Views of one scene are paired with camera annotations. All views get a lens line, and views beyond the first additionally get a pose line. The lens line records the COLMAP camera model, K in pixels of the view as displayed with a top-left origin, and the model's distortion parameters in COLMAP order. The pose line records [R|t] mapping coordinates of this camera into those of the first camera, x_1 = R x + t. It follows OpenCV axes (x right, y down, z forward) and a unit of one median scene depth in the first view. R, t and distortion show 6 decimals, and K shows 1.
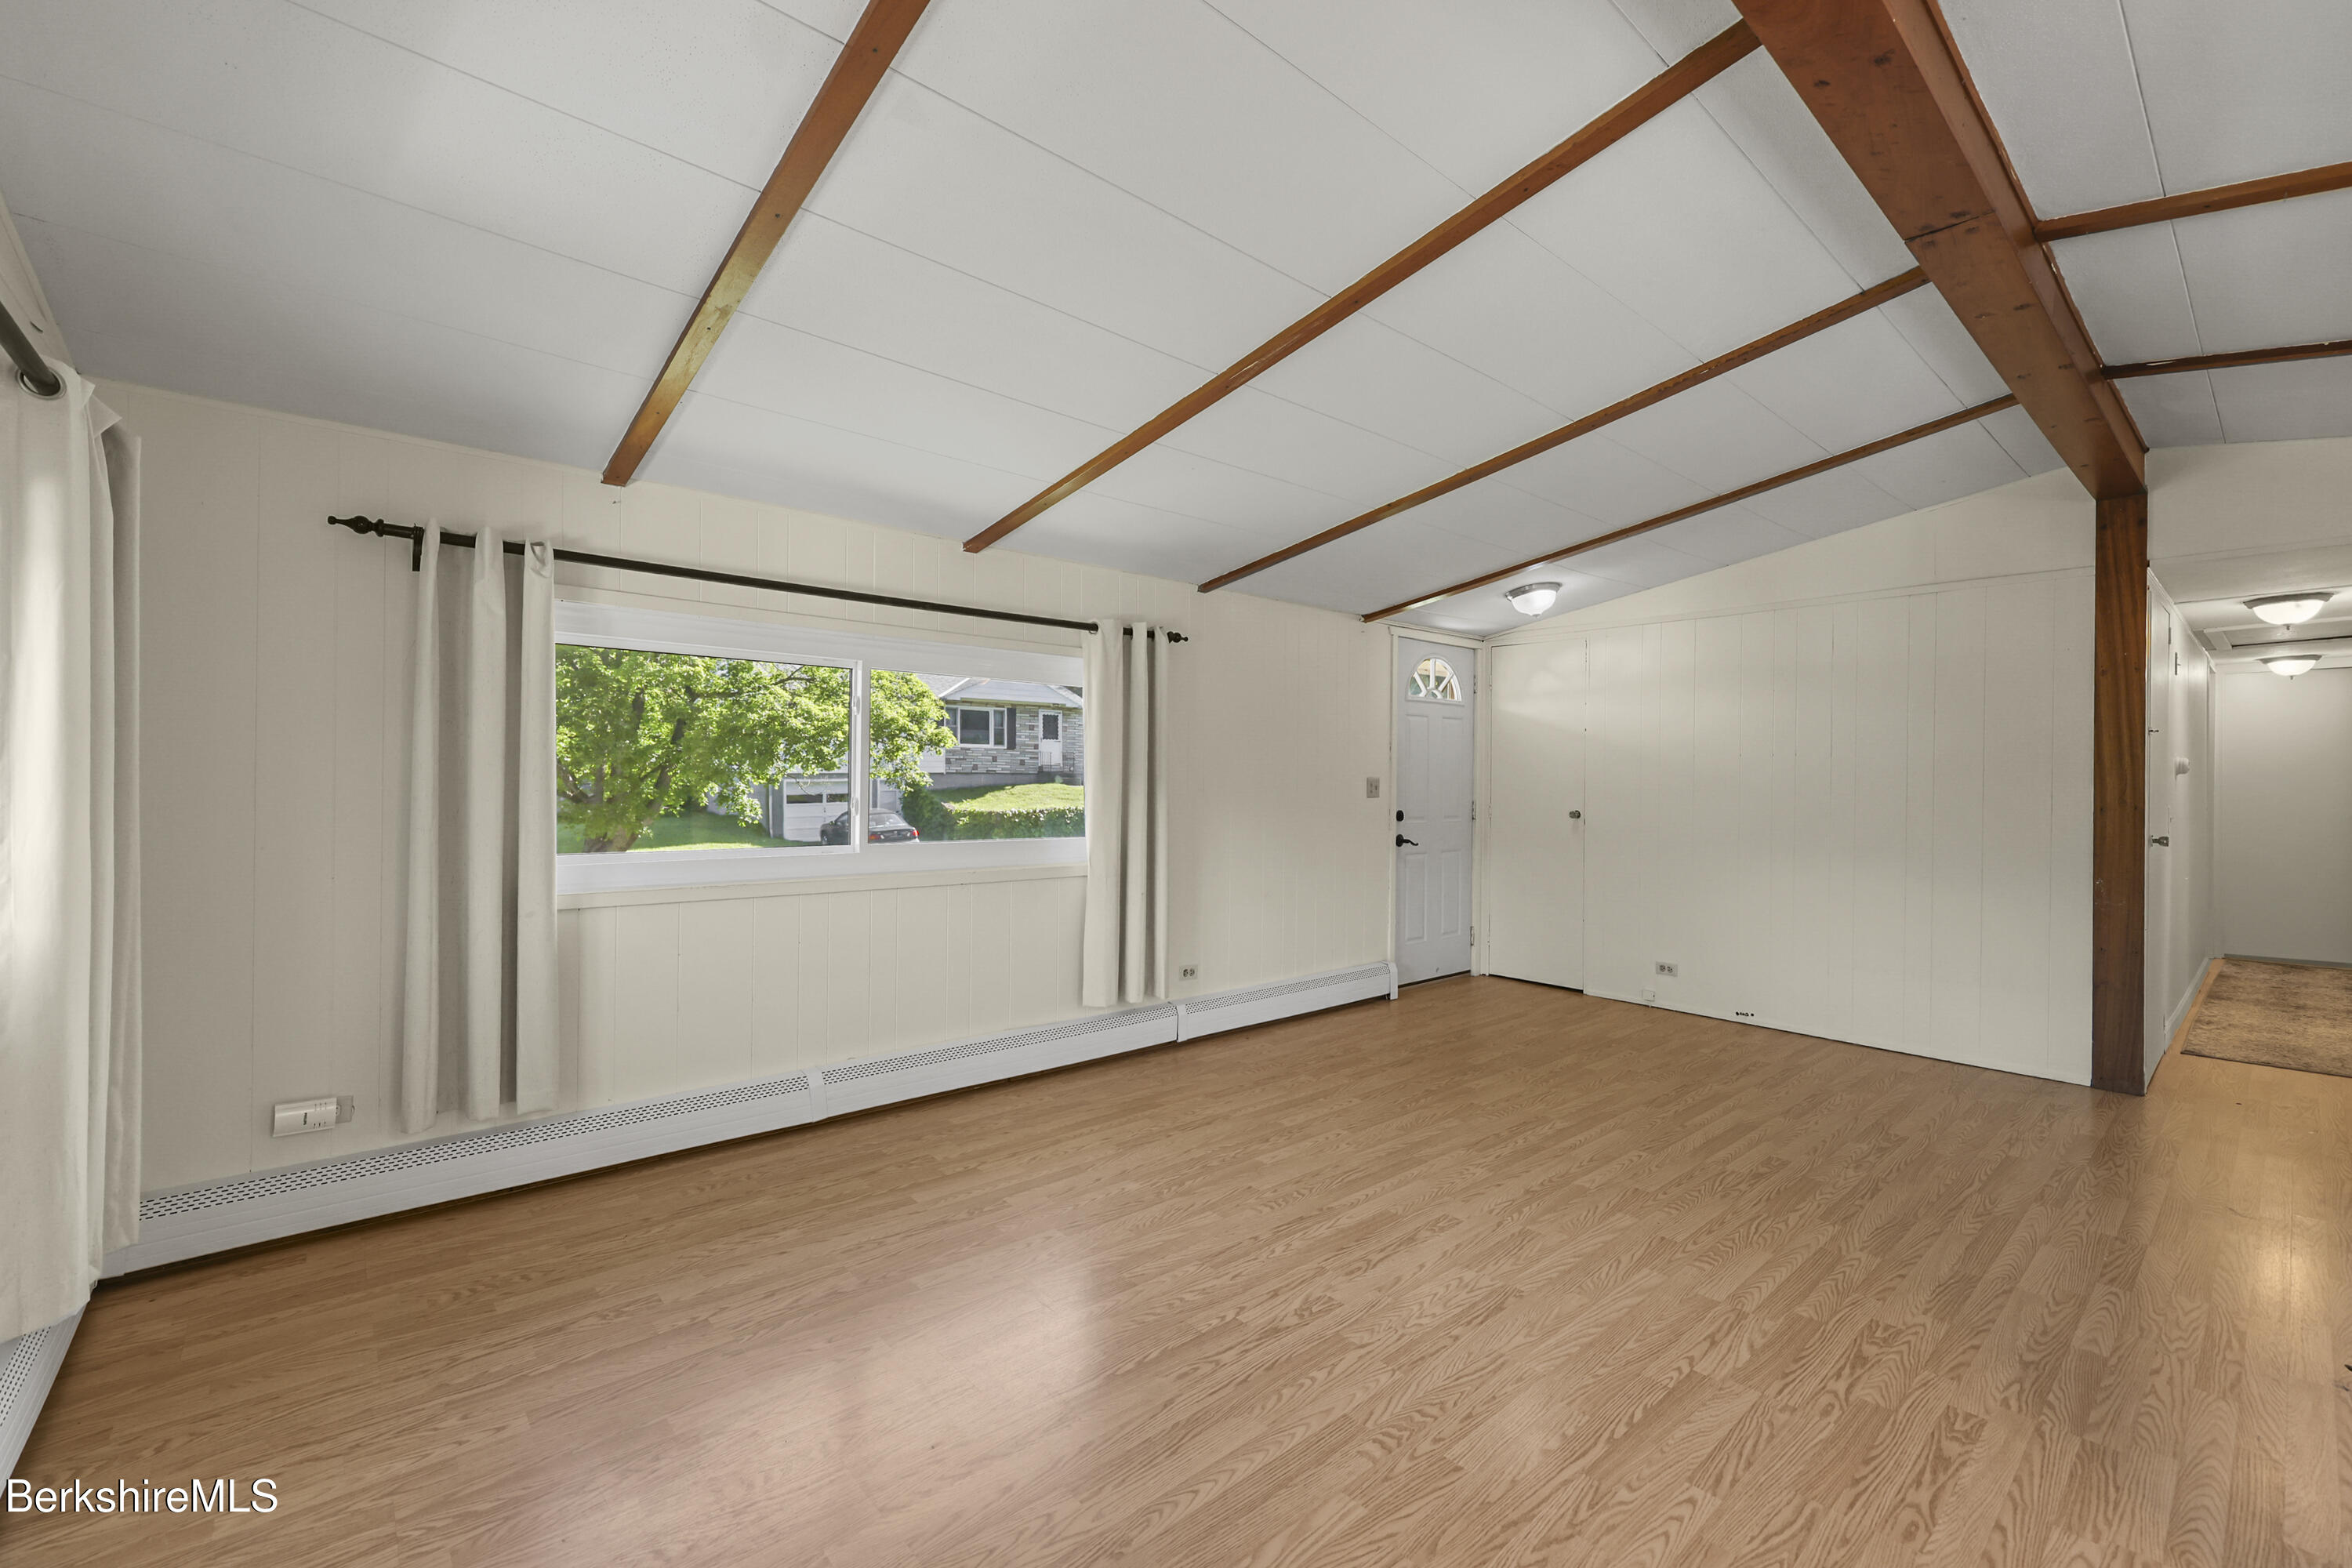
lens RADIAL K [[965.0, 0, 1197.7], [0, 965.0, 788.9], [0, 0, 1]] dist [-0.001609, -0.000326]
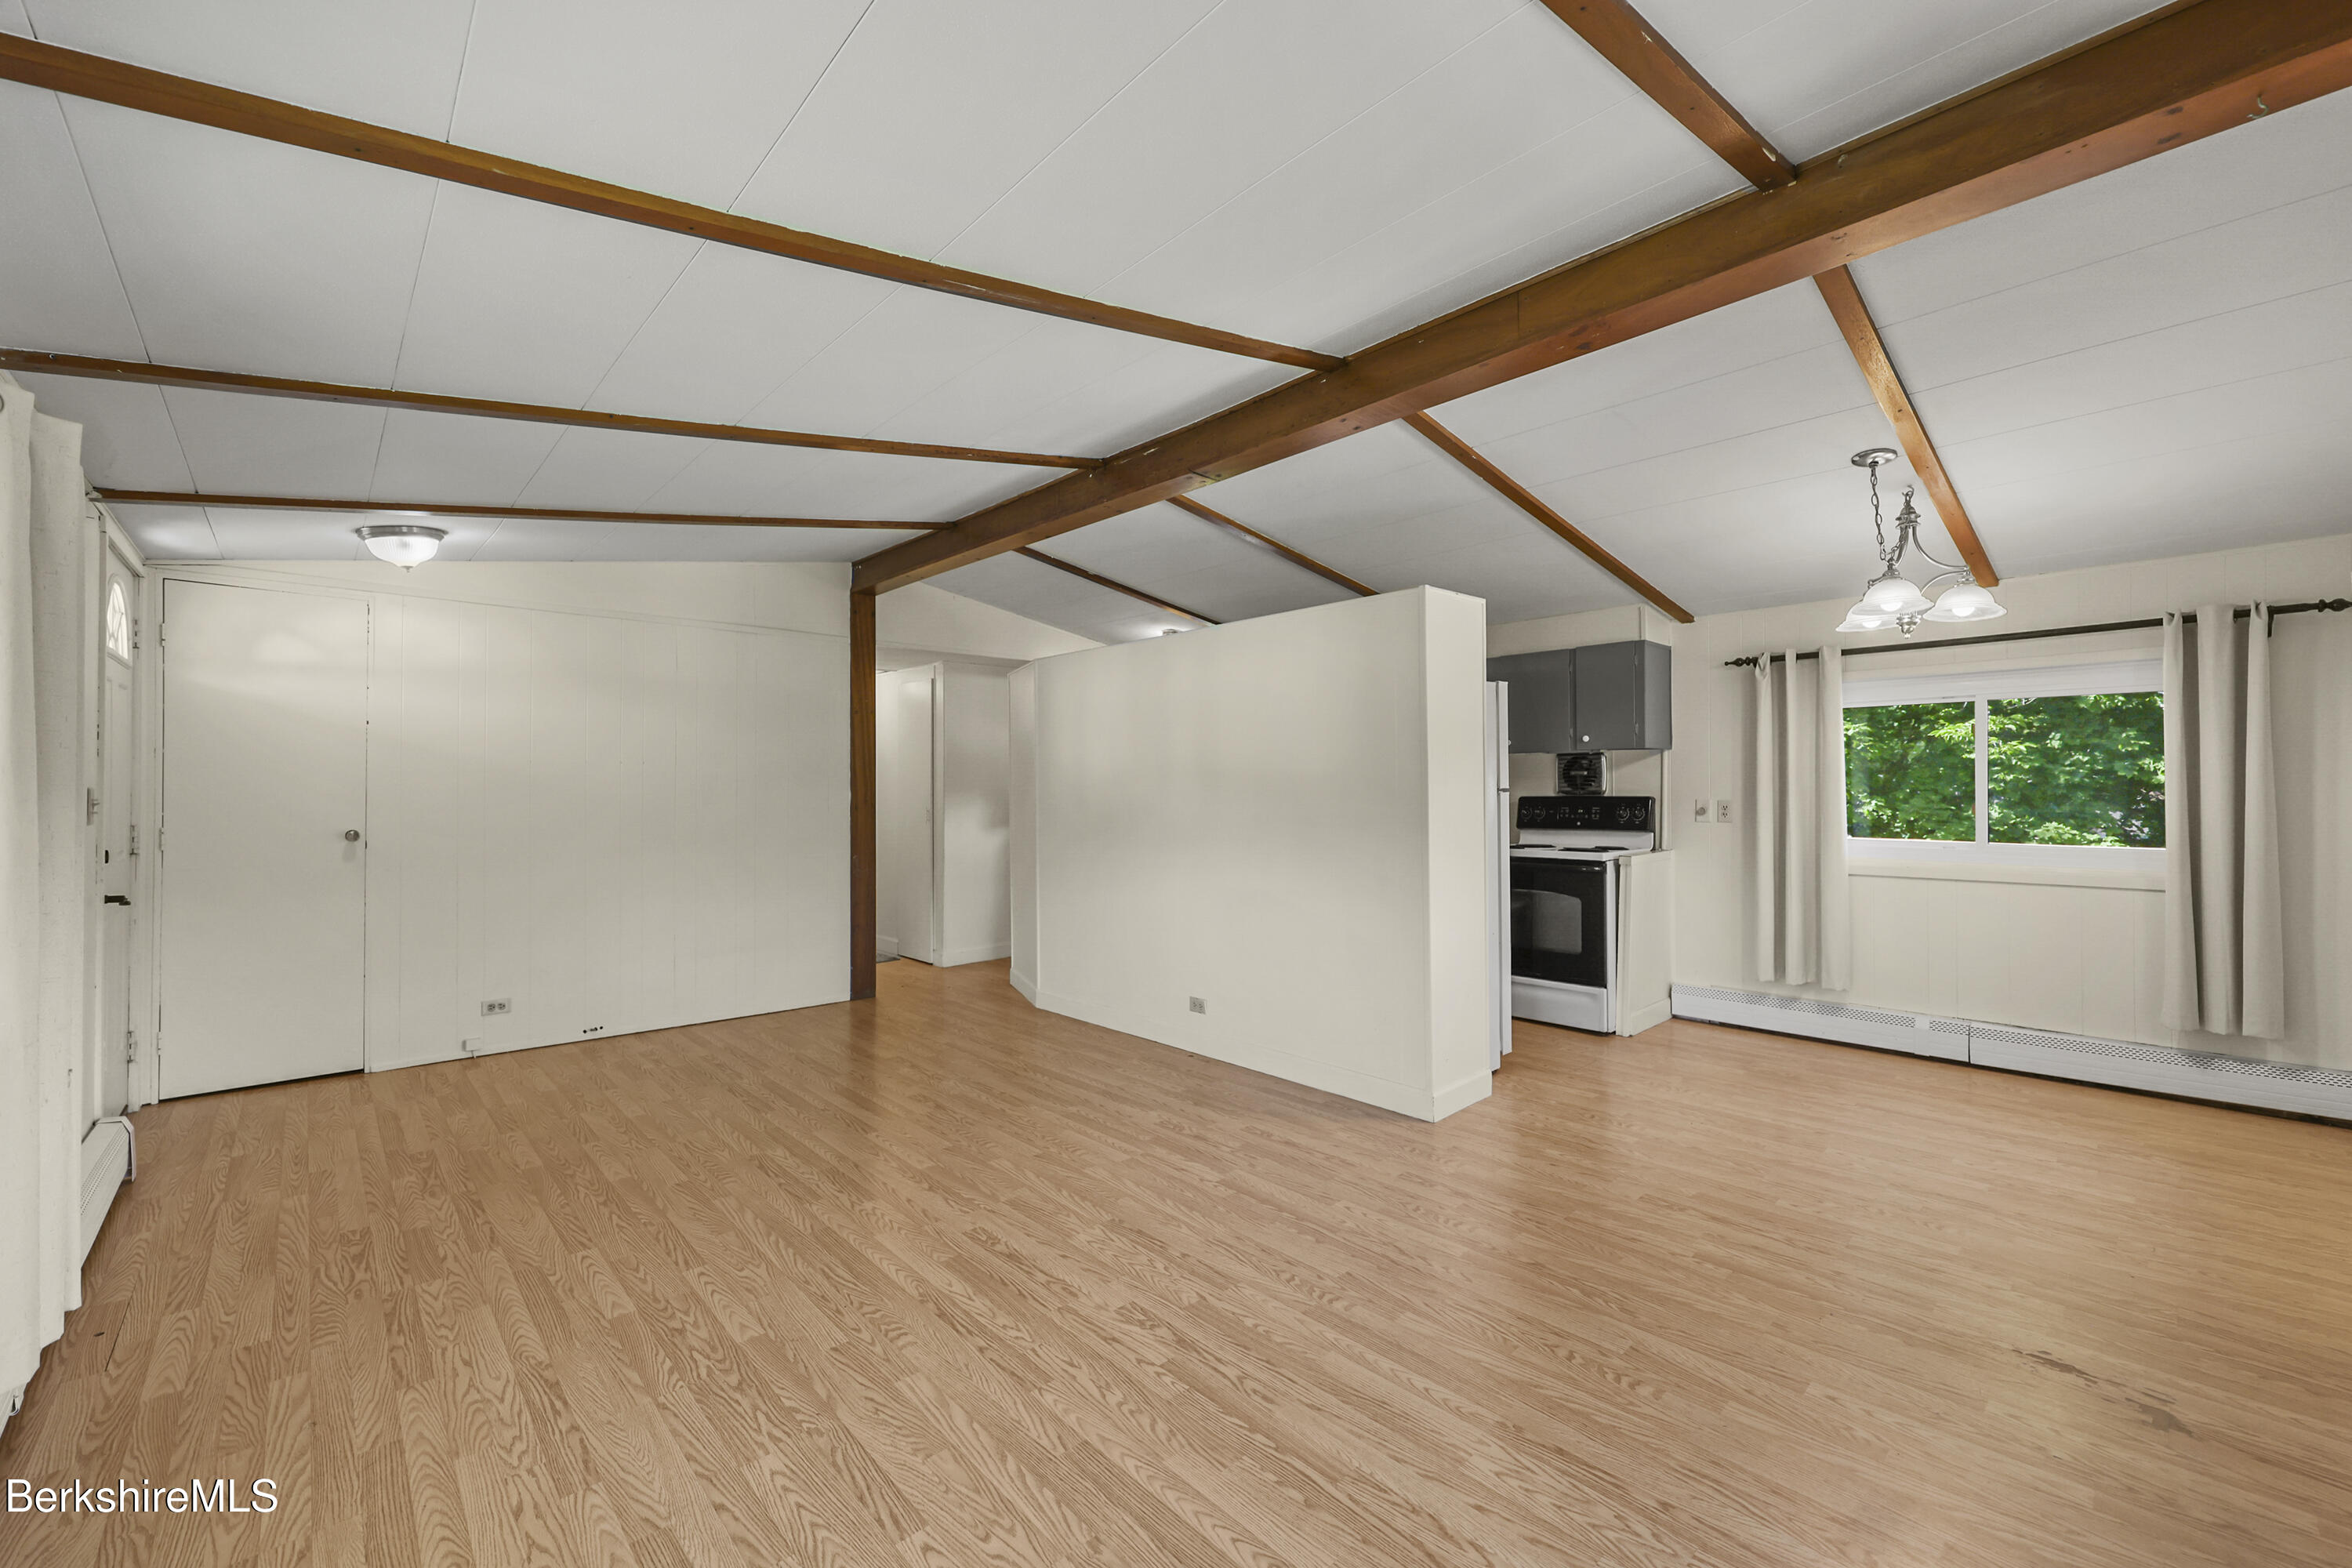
lens RADIAL K [[948.1, 0, 1162.3], [0, 948.1, 761.0], [0, 0, 1]] dist [0.004159, 0.000652]
pose [[-0.001124, 0.021268, 0.999773, -0.673254], [0.012346, 0.999698, -0.021252, -0.013210], [-0.999923, 0.012320, -0.001386, 0.746743]]
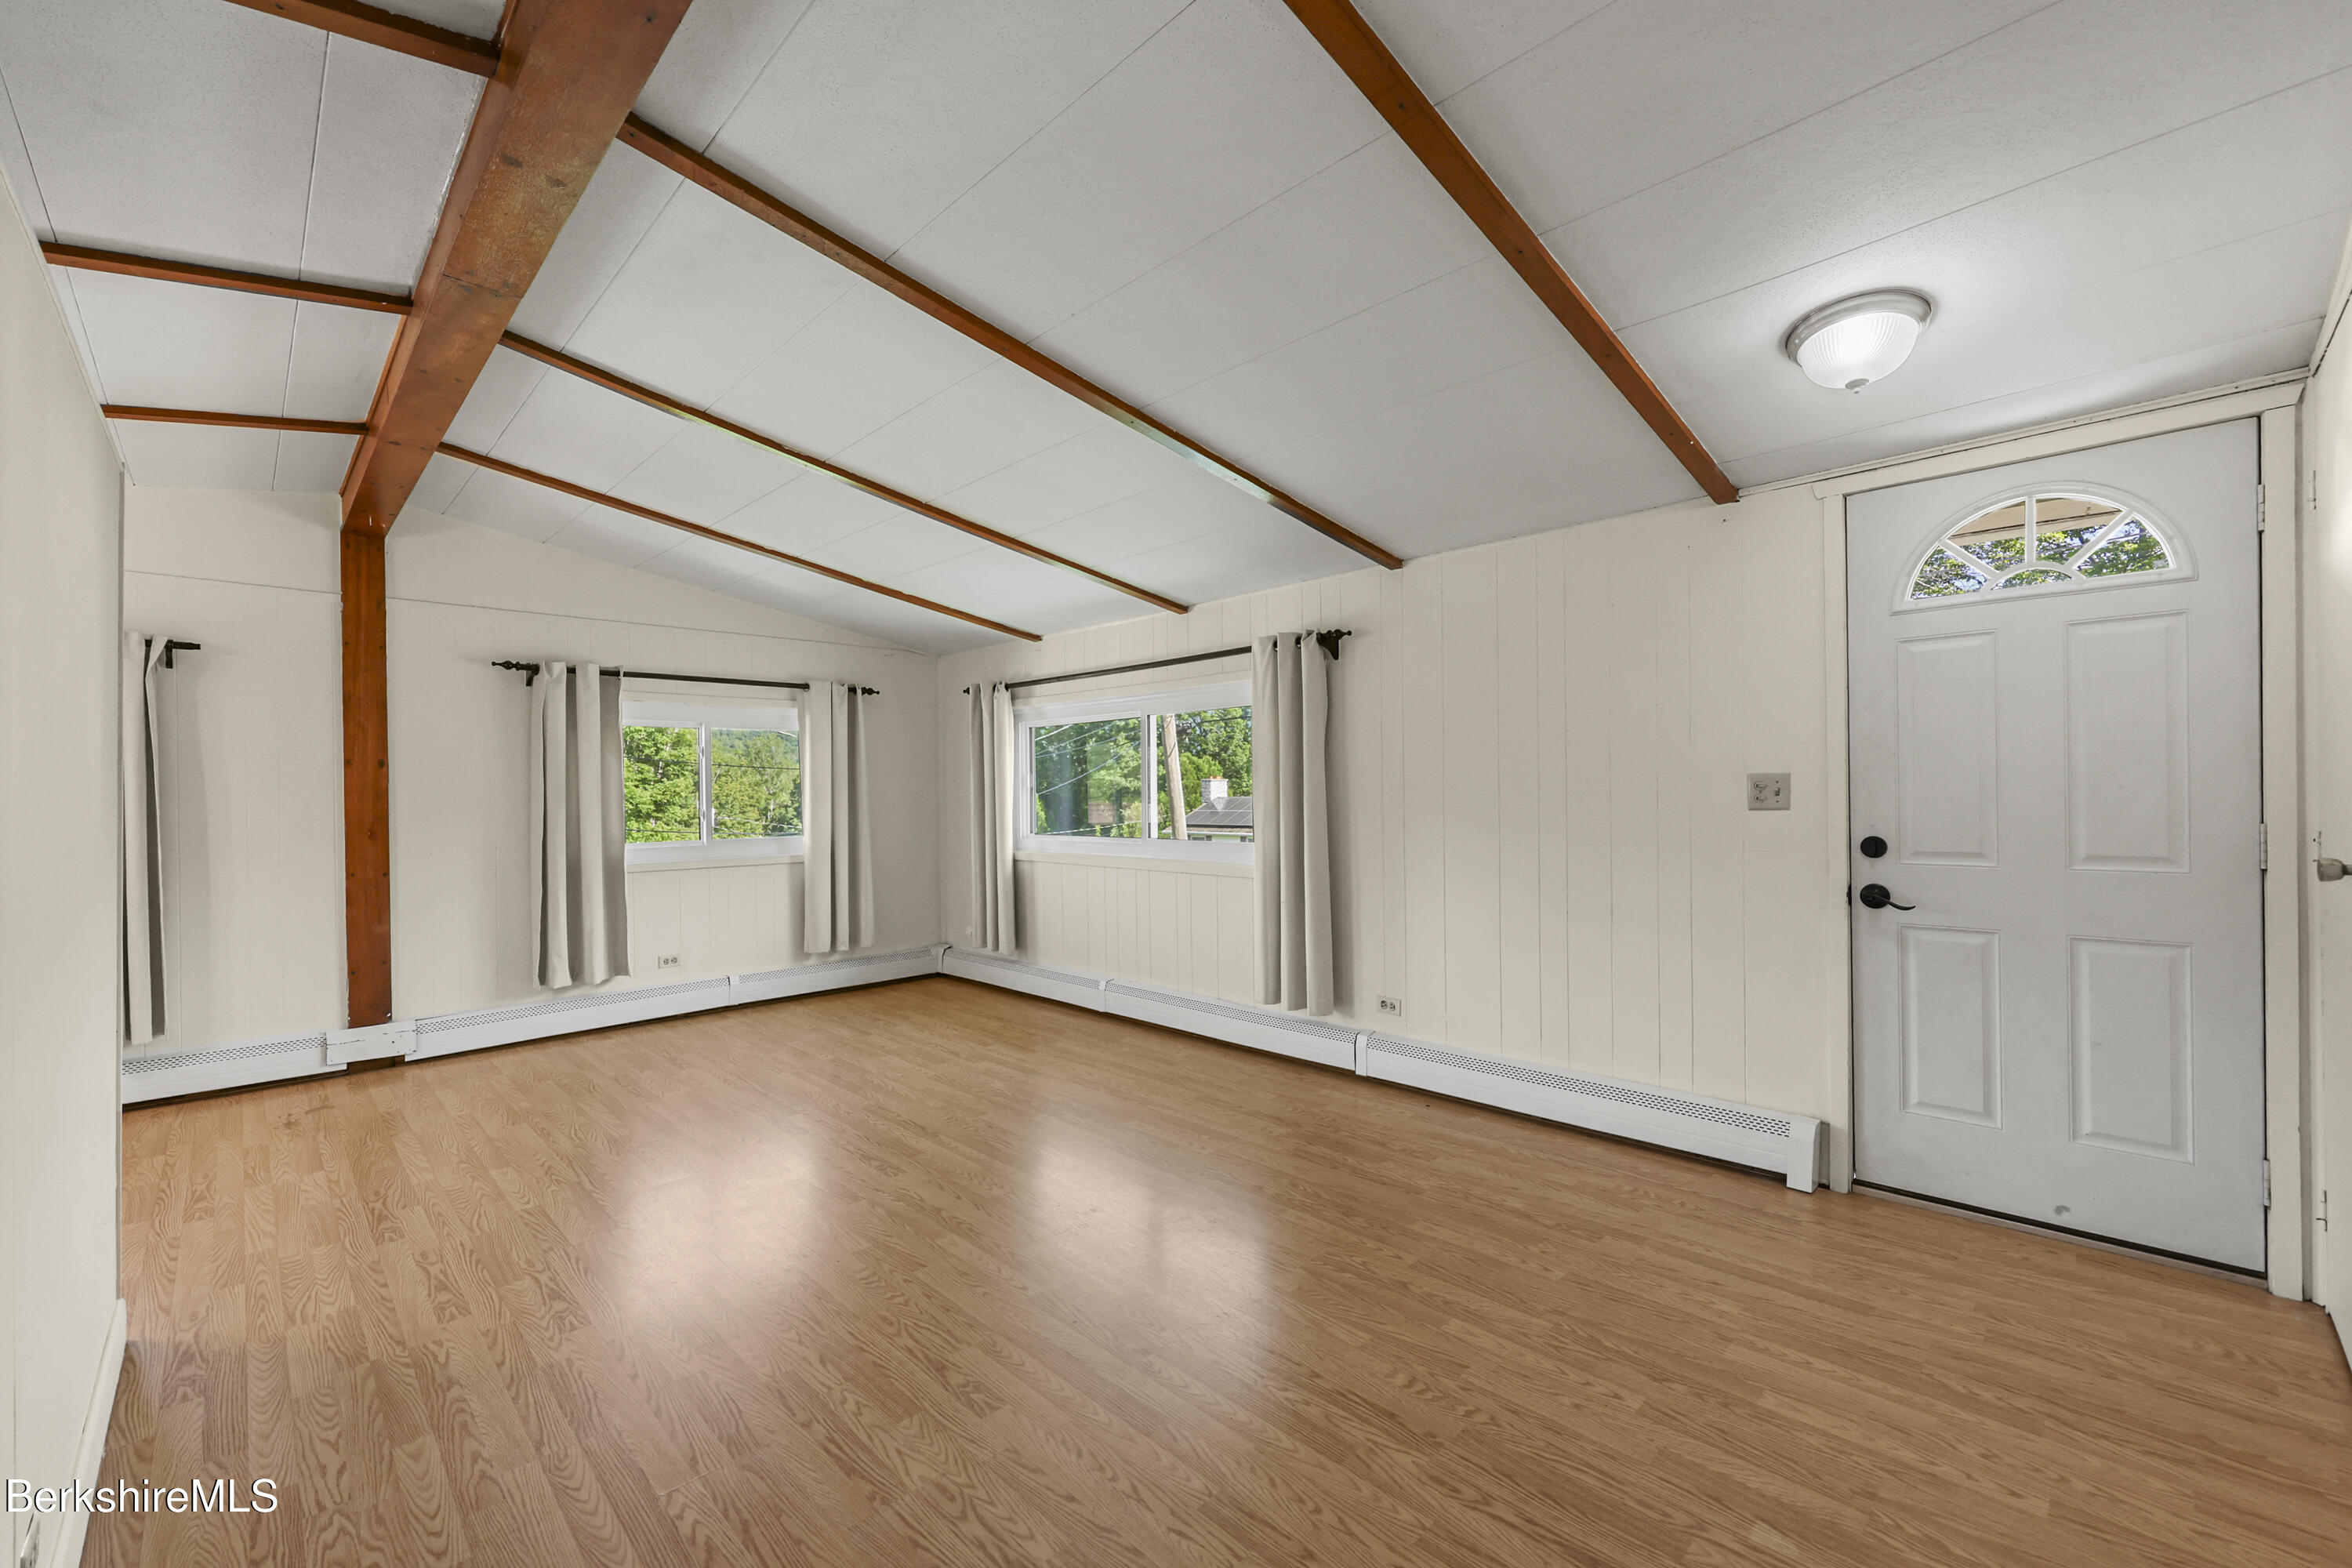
lens RADIAL K [[965.0, 0, 1197.7], [0, 965.0, 788.9], [0, 0, 1]] dist [-0.001609, -0.000326]
pose [[0.065143, -0.012912, -0.997792, 1.337328], [0.005226, 0.999907, -0.012599, 0.004641], [0.997862, -0.004394, 0.065204, 1.196055]]
